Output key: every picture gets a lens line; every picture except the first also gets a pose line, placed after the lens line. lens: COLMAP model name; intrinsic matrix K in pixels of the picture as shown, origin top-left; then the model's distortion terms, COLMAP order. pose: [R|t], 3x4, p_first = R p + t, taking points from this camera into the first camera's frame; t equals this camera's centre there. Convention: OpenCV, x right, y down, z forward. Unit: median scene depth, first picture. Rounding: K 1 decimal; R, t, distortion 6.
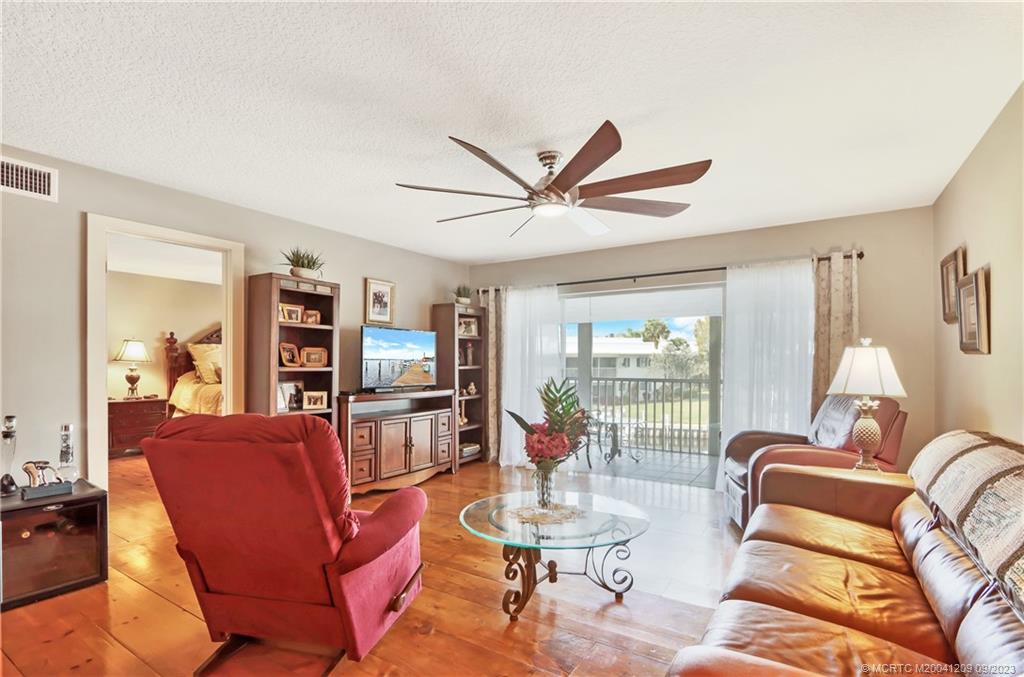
lens RADIAL K [[487.3, 0, 505.3], [0, 487.3, 353.3], [0, 0, 1]] dist [-0.006532, -0.000468]
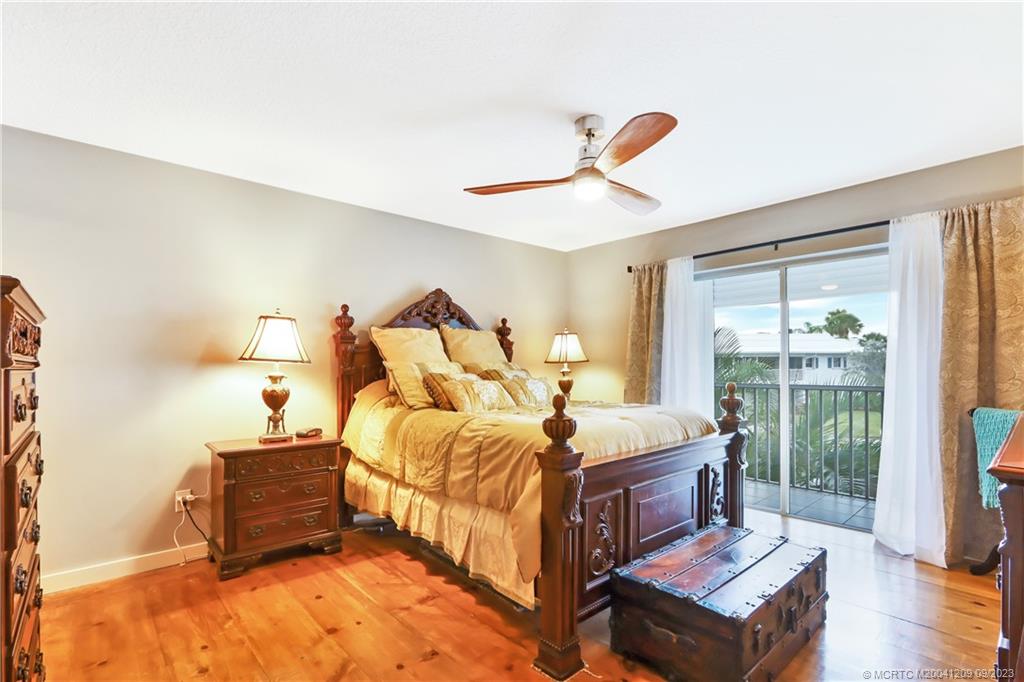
lens RADIAL K [[487.3, 0, 513.5], [0, 487.3, 346.6], [0, 0, 1]] dist [-0.006532, -0.000468]
pose [[0.973567, 0.001181, -0.228397, -0.395303], [-0.003320, 0.999954, -0.008981, 0.005199], [0.228376, 0.009502, 0.973527, 0.538573]]
